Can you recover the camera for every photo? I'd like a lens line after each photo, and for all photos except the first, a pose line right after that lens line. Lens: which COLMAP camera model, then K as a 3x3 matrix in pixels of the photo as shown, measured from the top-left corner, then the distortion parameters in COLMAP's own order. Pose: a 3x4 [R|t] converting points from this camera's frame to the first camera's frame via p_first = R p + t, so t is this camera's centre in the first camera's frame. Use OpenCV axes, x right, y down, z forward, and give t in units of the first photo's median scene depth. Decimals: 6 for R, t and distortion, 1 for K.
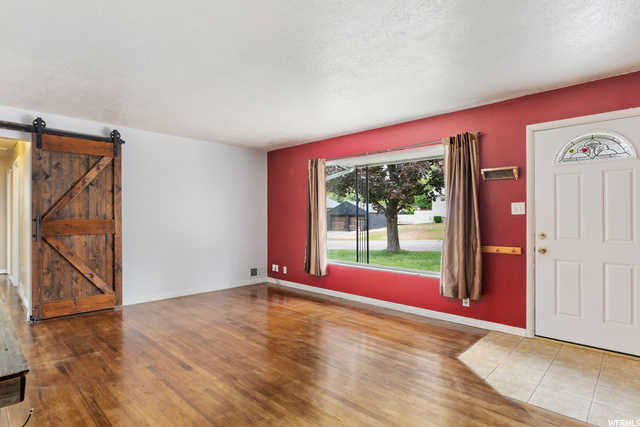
lens RADIAL K [[334.9, 0, 320.0], [0, 334.9, 213.5], [0, 0, 1]] dist [-0.004052, -0.000030]
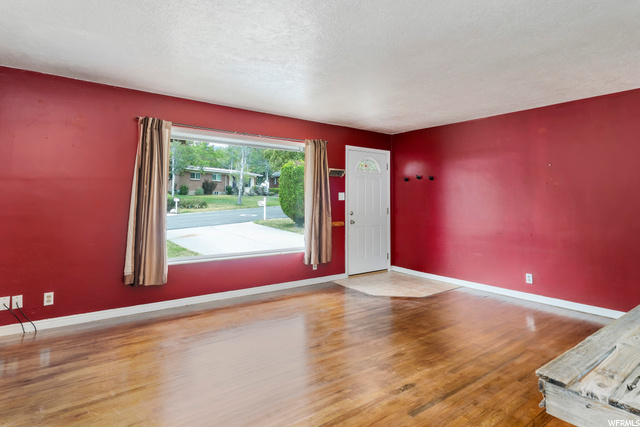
lens RADIAL K [[340.6, 0, 311.4], [0, 340.6, 199.5], [0, 0, 1]] dist [-0.014725, -0.000074]
pose [[0.187768, 0.000645, 0.982213, -0.824008], [-0.017953, 0.999835, 0.002776, -0.002596], [-0.982049, -0.018155, 0.187749, 0.703478]]
